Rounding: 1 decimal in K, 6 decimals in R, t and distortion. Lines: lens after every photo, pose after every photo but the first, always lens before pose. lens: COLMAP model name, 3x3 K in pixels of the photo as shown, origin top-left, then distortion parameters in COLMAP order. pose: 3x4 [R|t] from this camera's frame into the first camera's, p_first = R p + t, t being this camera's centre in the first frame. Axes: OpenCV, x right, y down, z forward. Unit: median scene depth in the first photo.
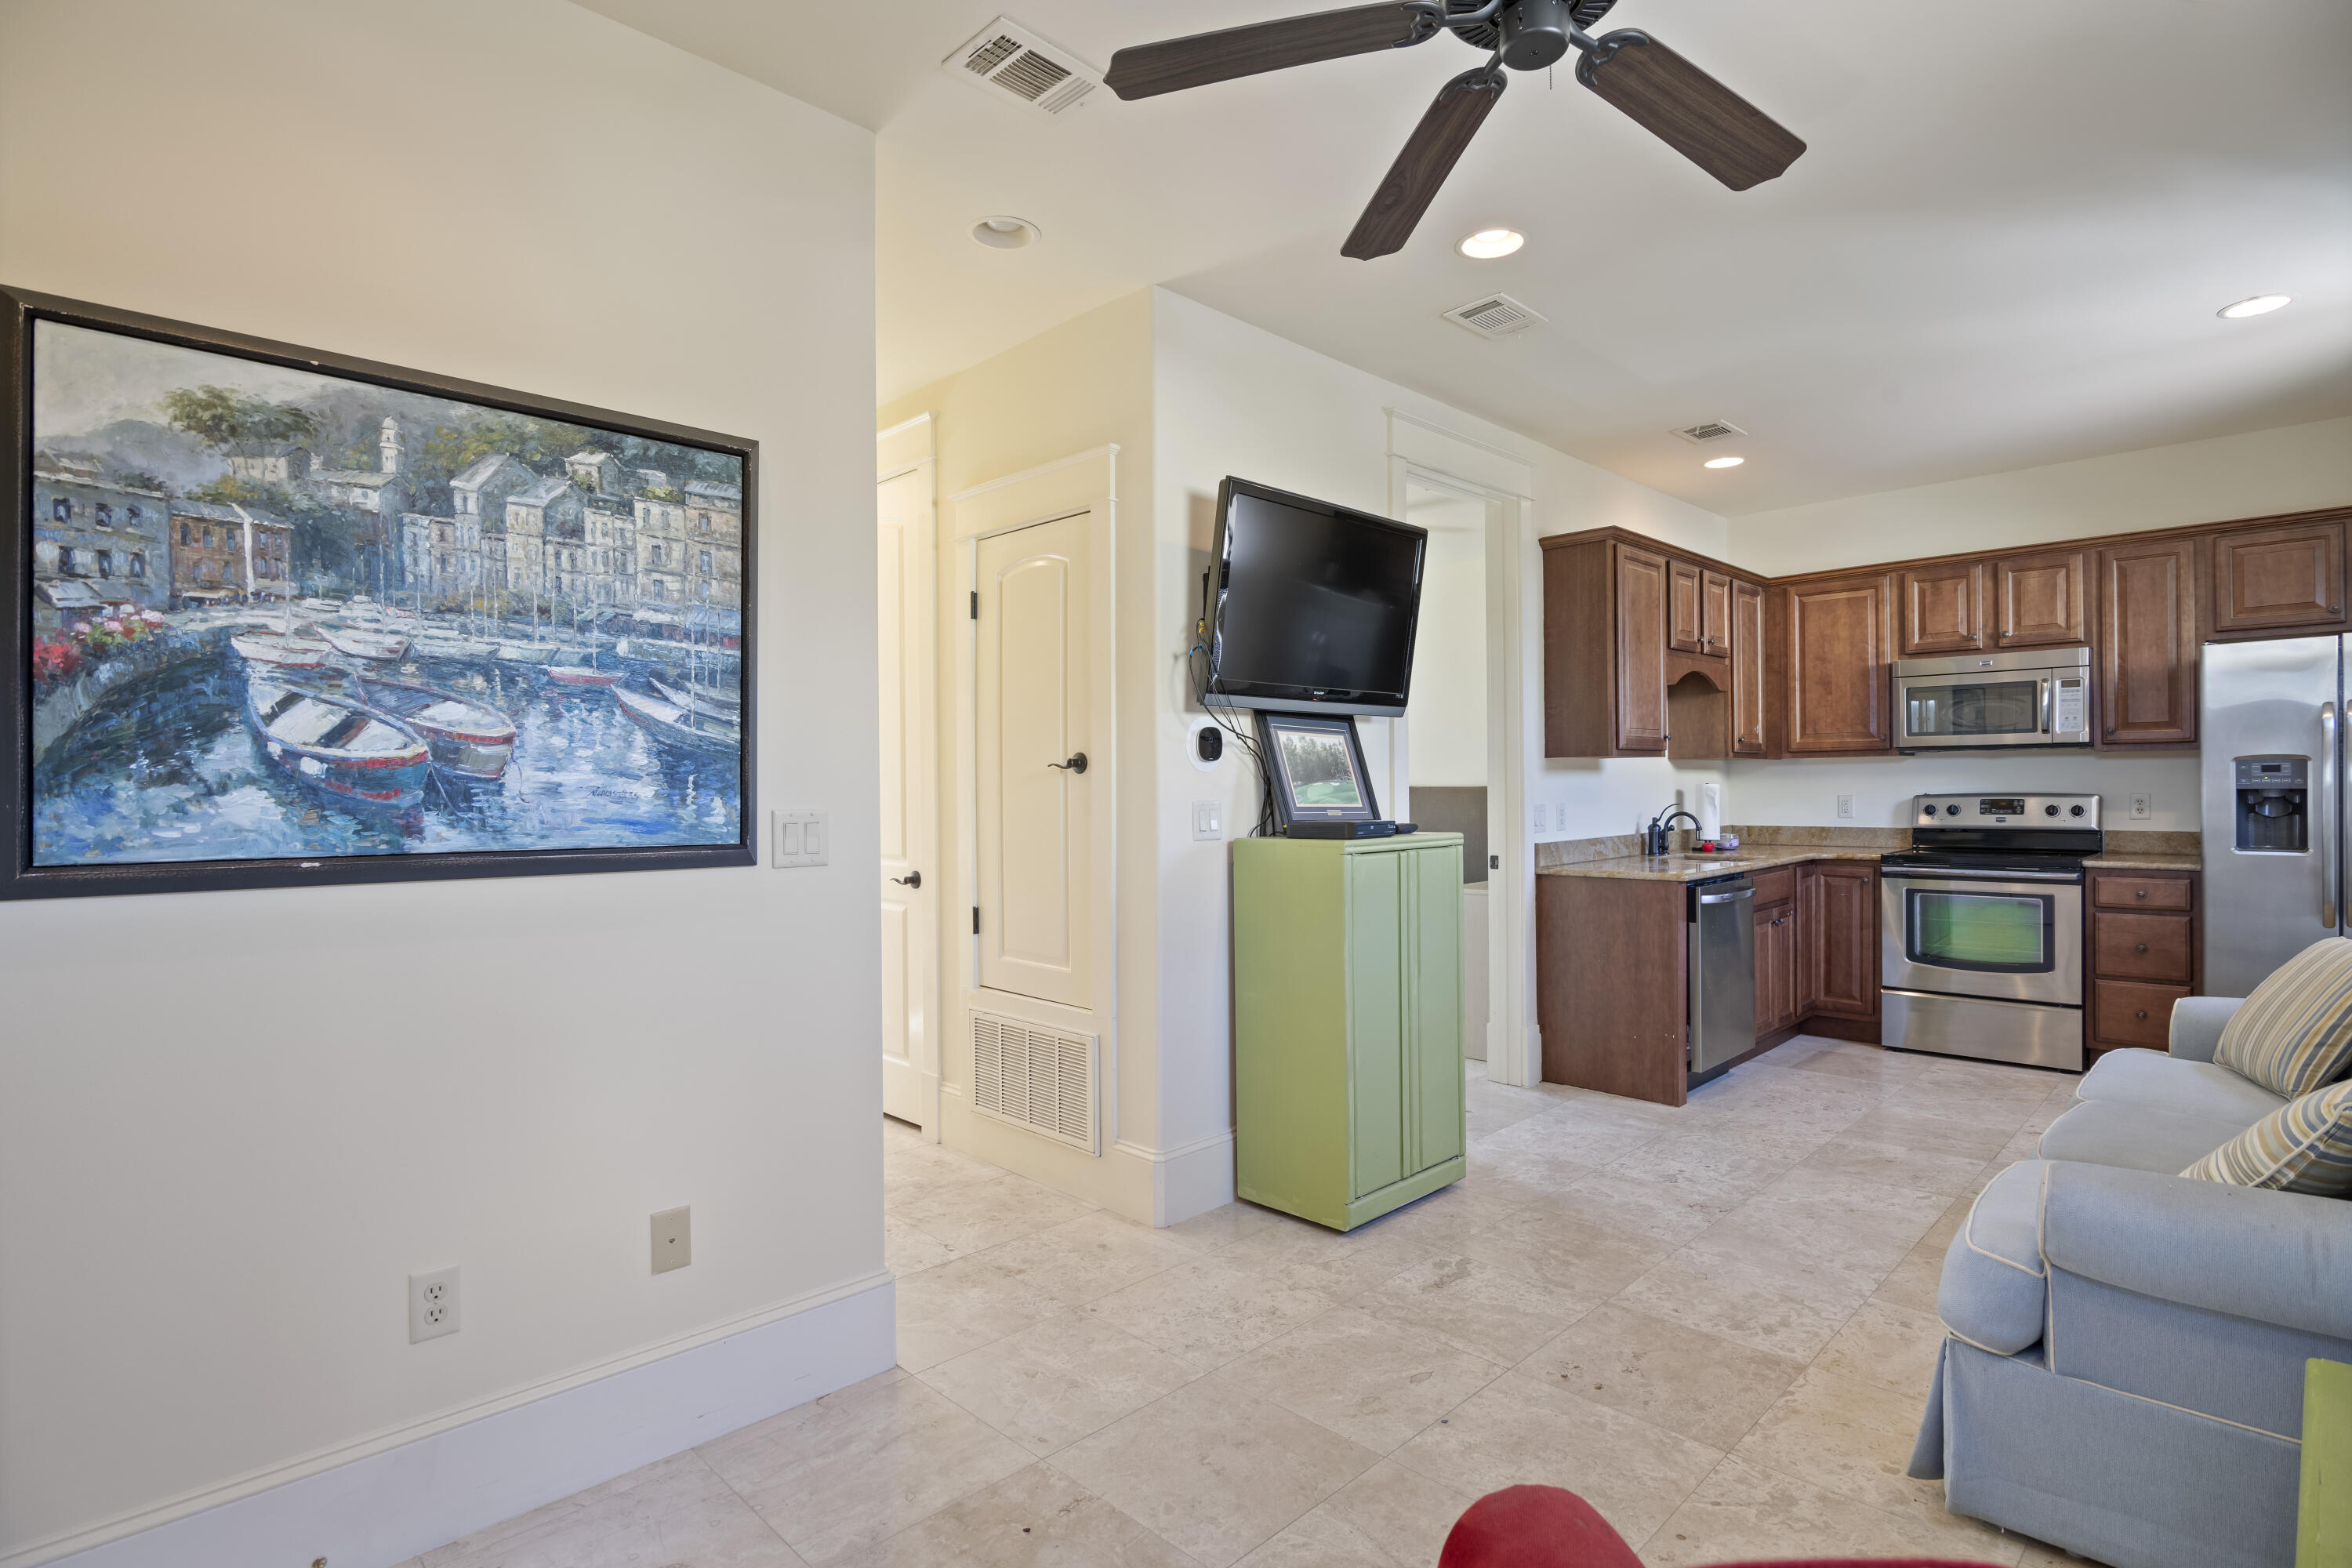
lens RADIAL K [[1158.1, 0, 1185.4], [0, 1158.1, 784.9], [0, 0, 1]] dist [-0.017856, -0.001069]
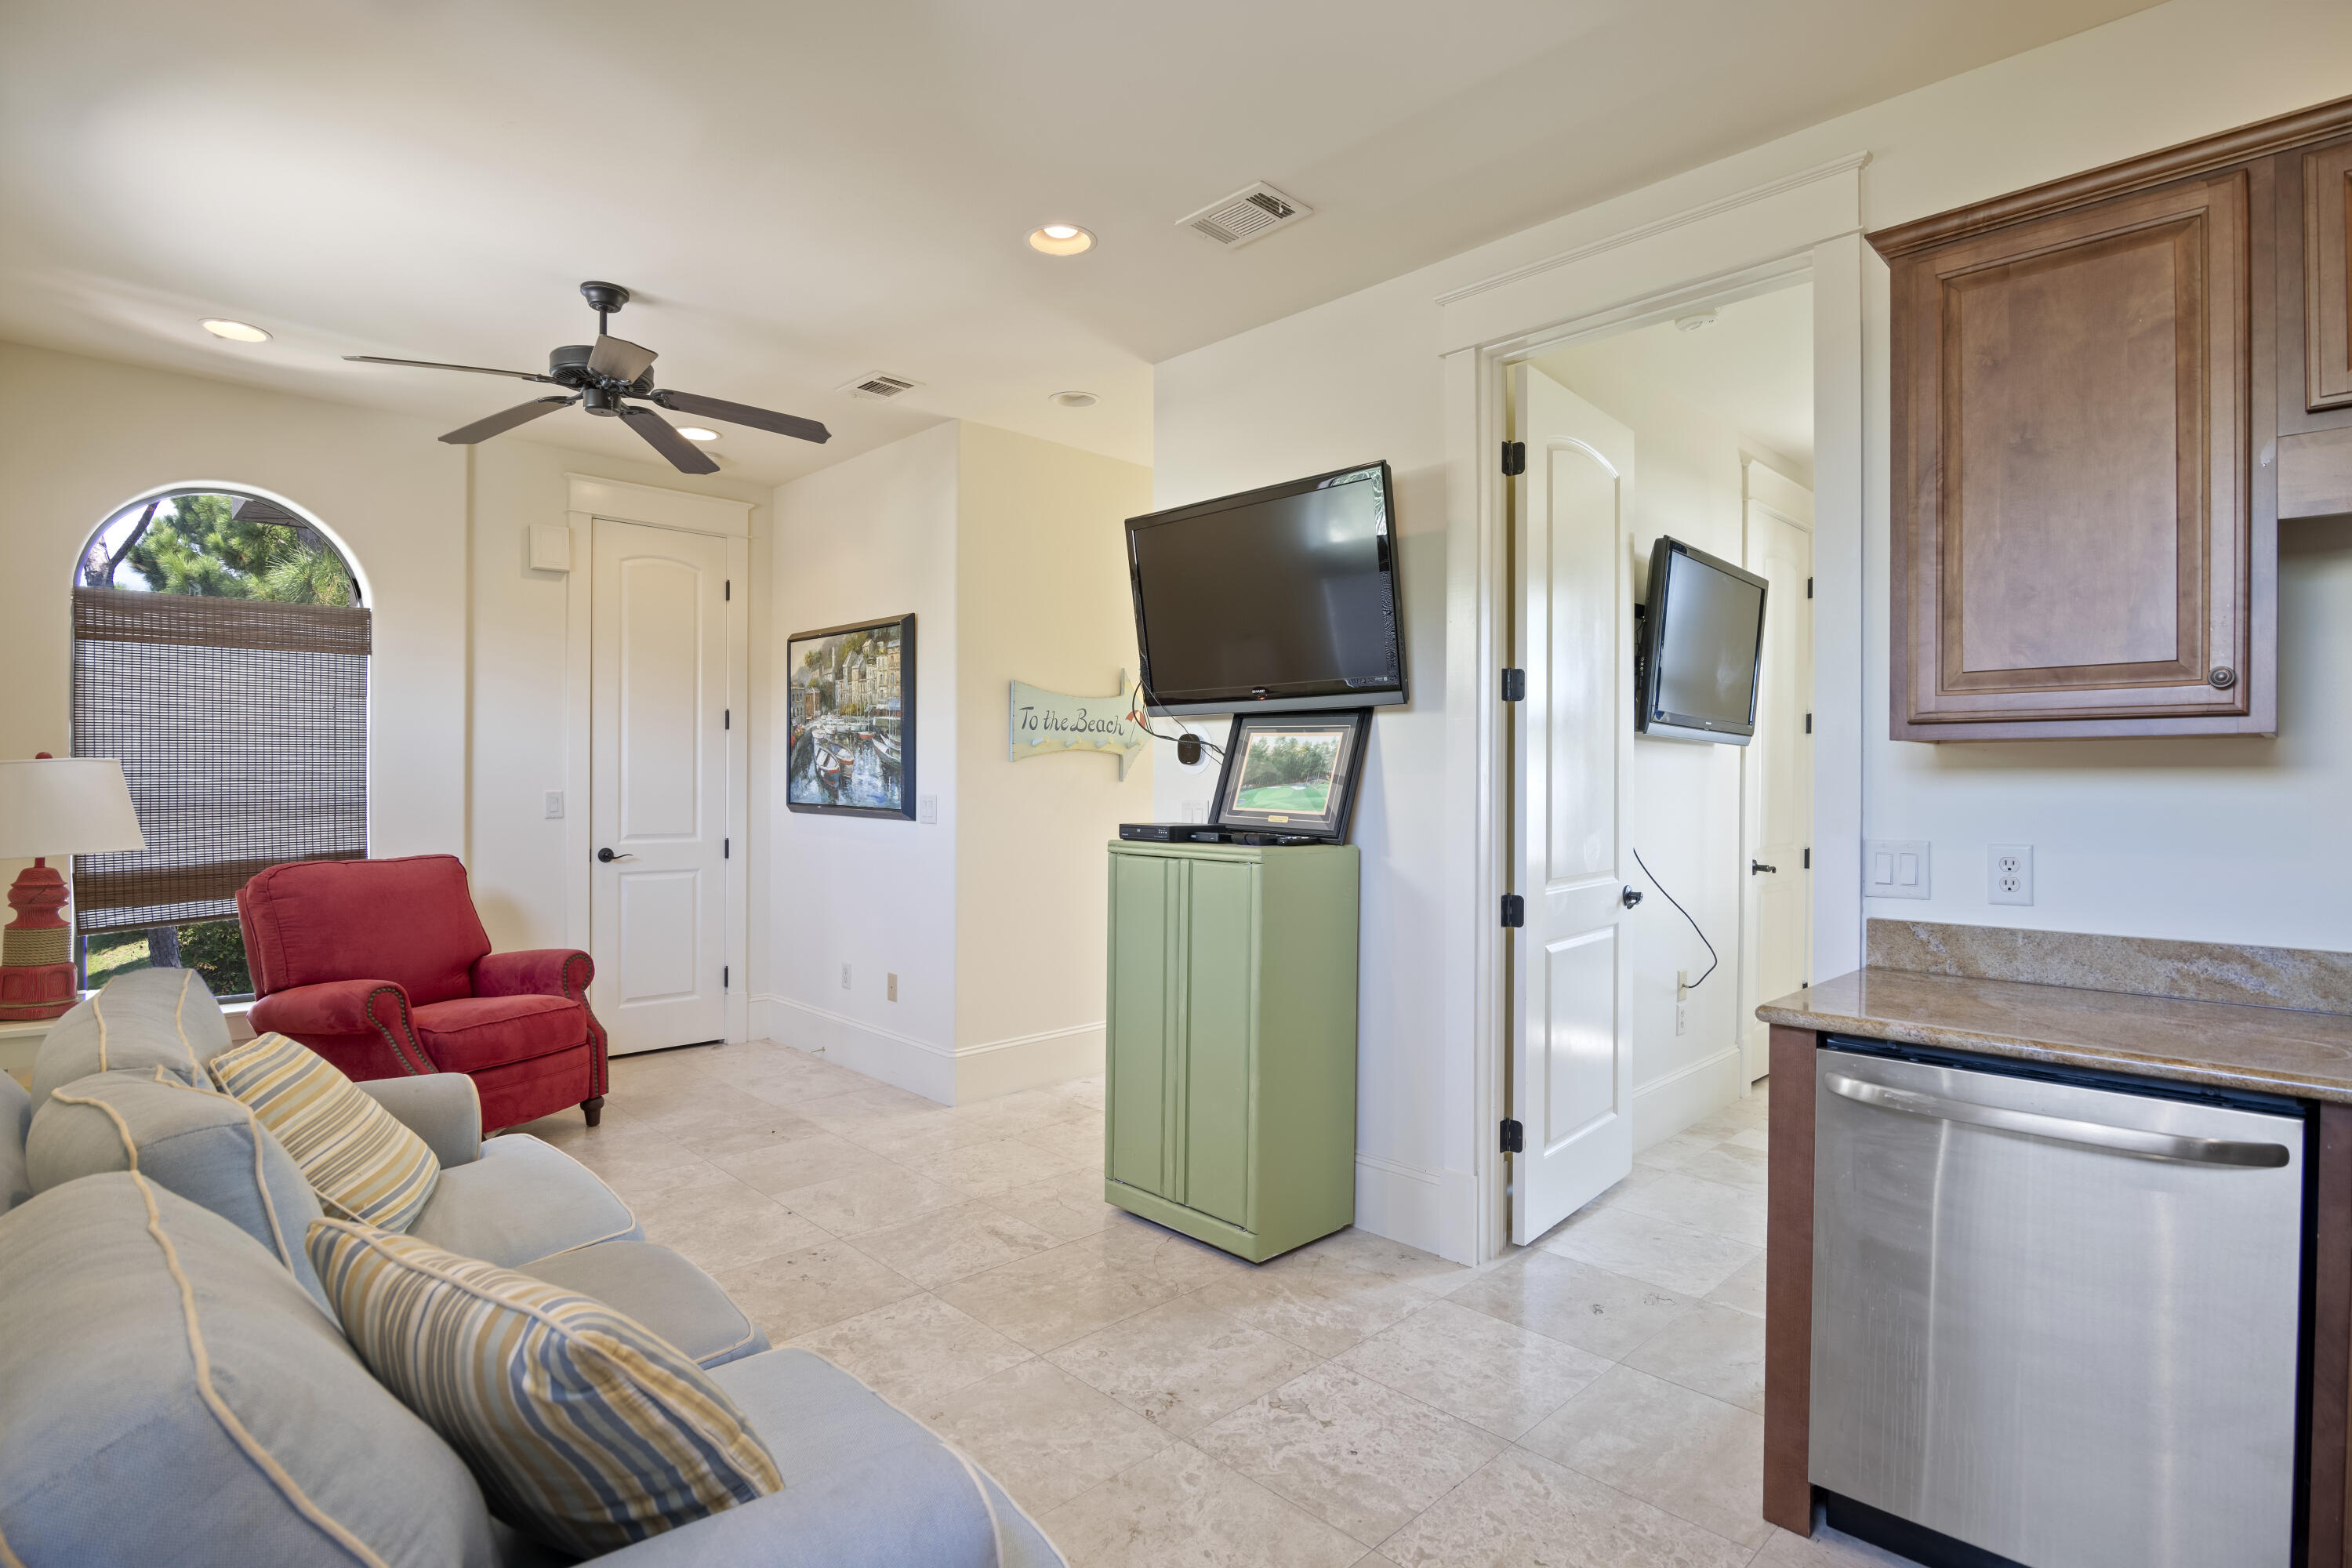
lens RADIAL K [[1209.8, 0, 1203.2], [0, 1209.8, 781.0], [0, 0, 1]] dist [-0.019491, -0.000334]
pose [[-0.014515, 0.010864, -0.999836, 1.084456], [-0.004860, 0.999928, 0.010935, -0.016307], [0.999883, 0.005018, -0.014461, 0.951636]]
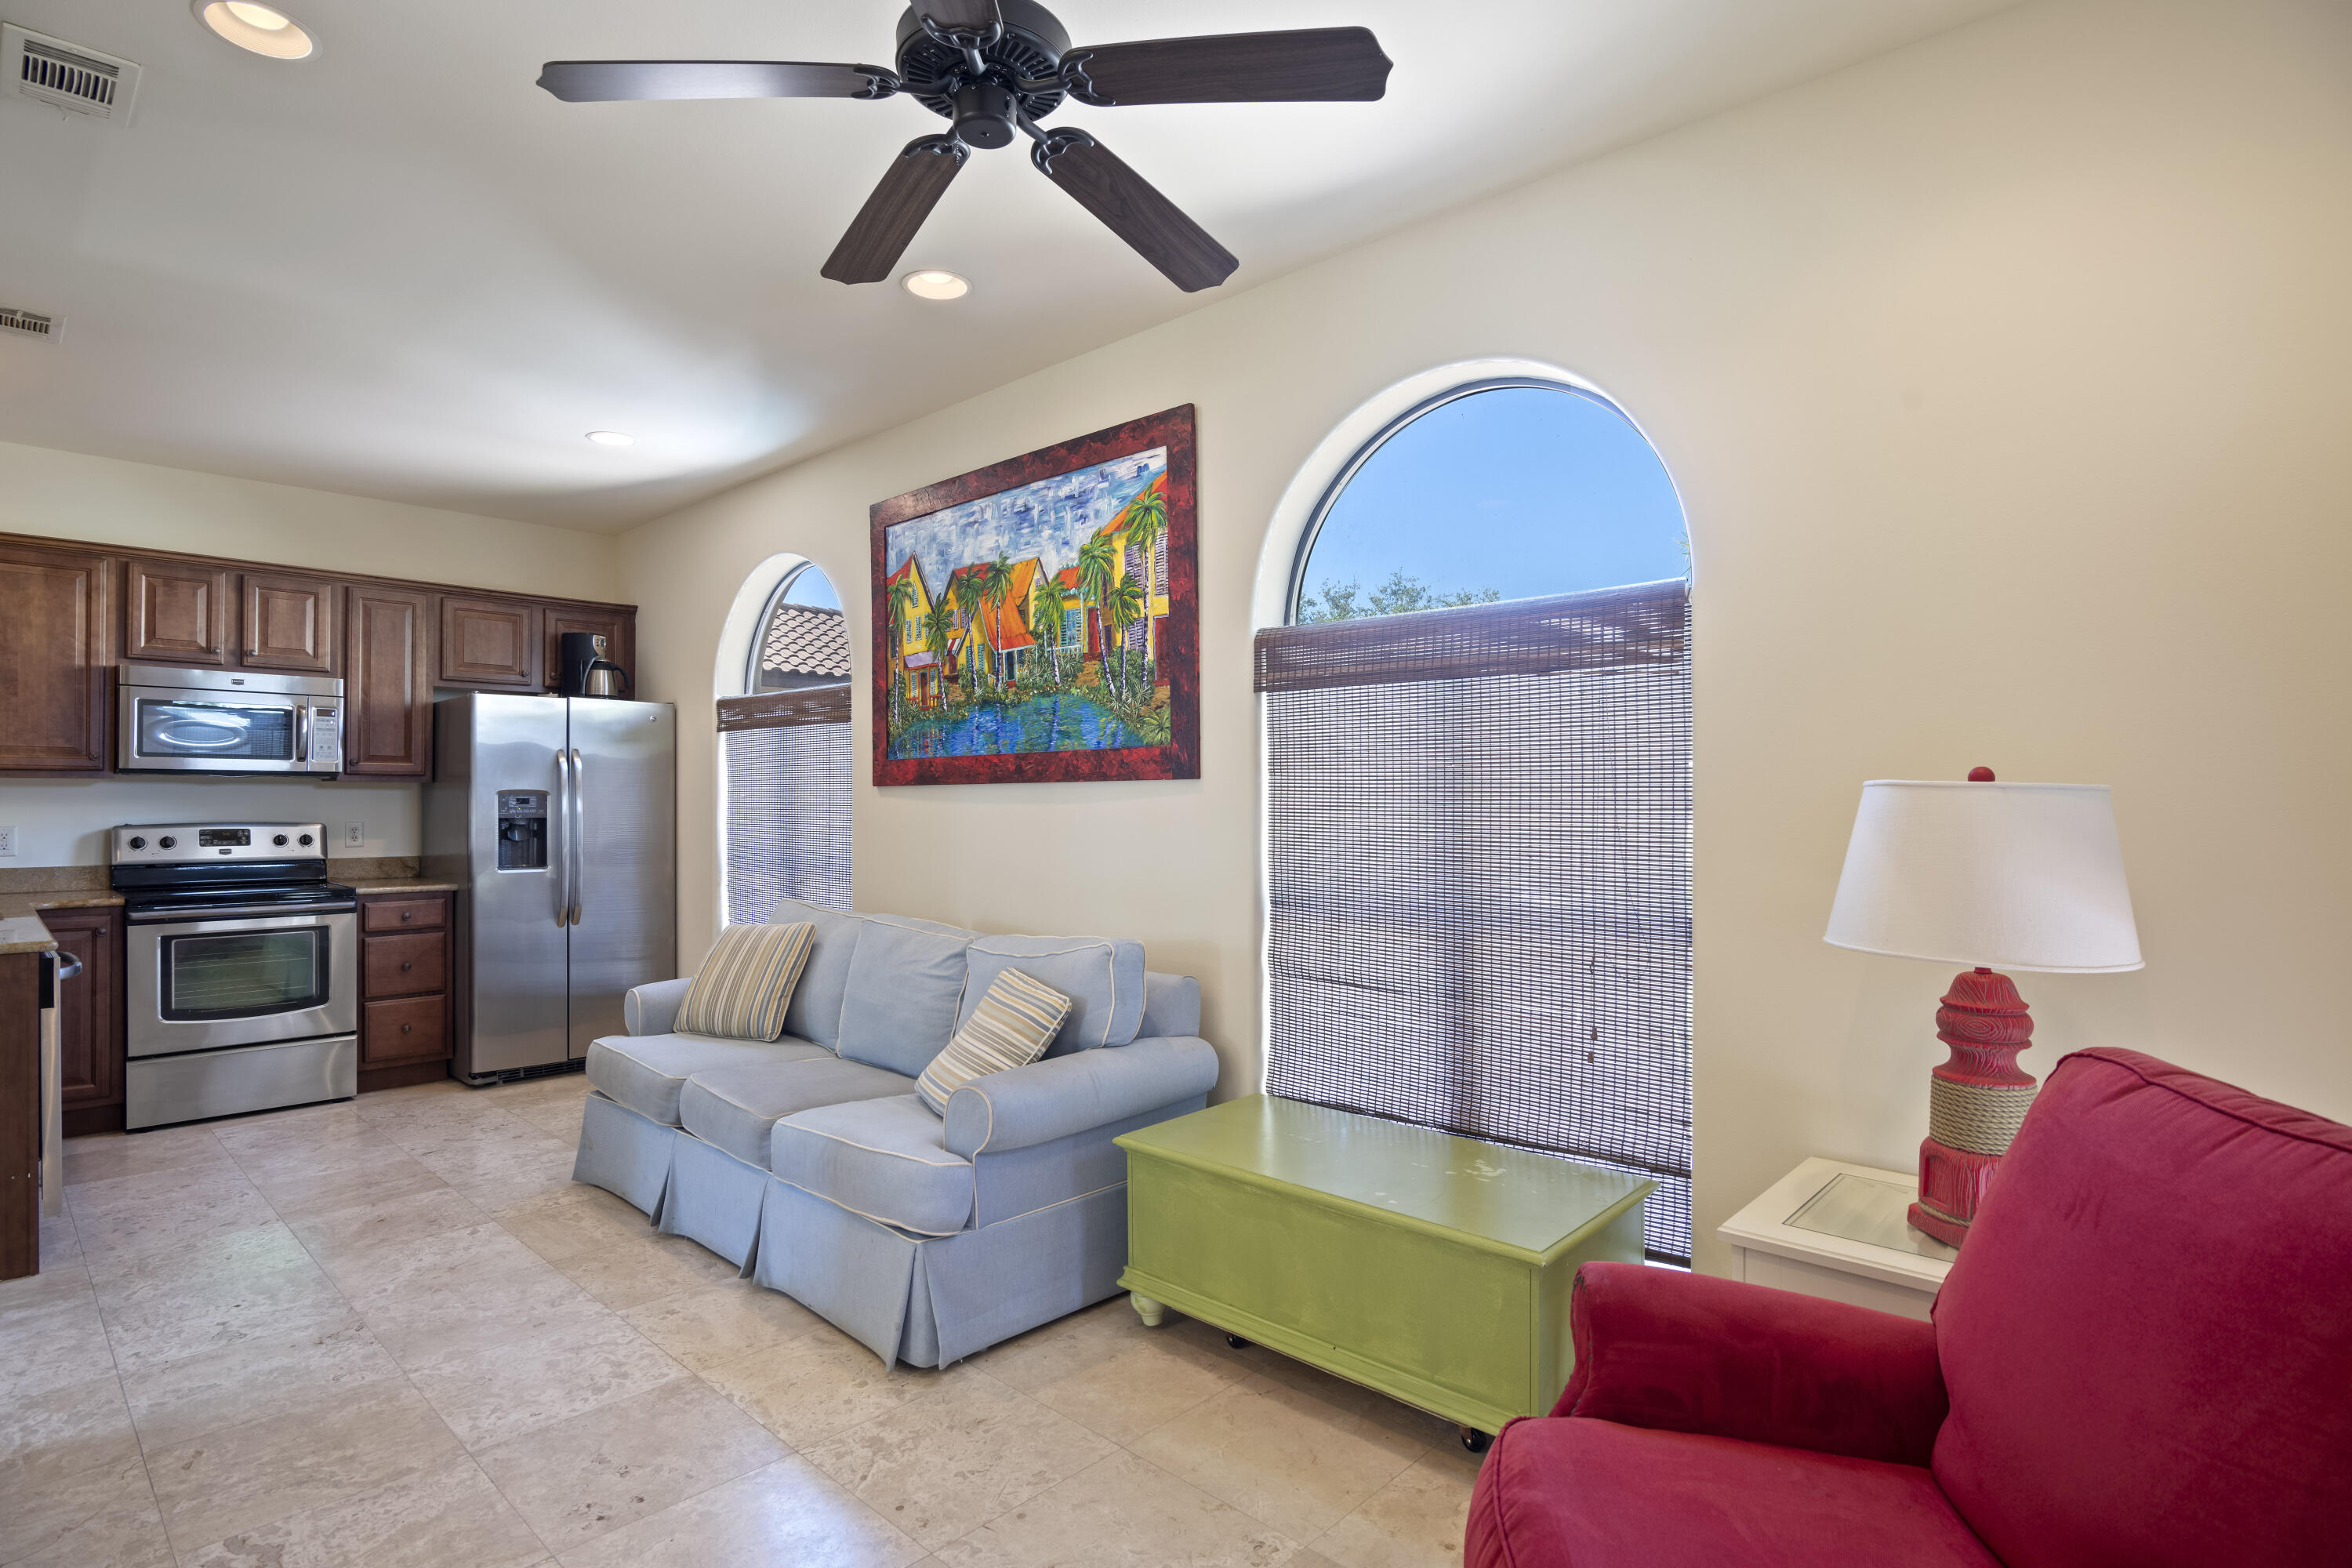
lens RADIAL K [[1158.1, 0, 1185.4], [0, 1158.1, 784.9], [0, 0, 1]] dist [-0.017856, -0.001069]
pose [[-0.034752, 0.024637, 0.999092, -0.354177], [-0.001870, 0.999693, -0.024716, -0.003001], [-0.999394, -0.002727, -0.034696, 0.395753]]
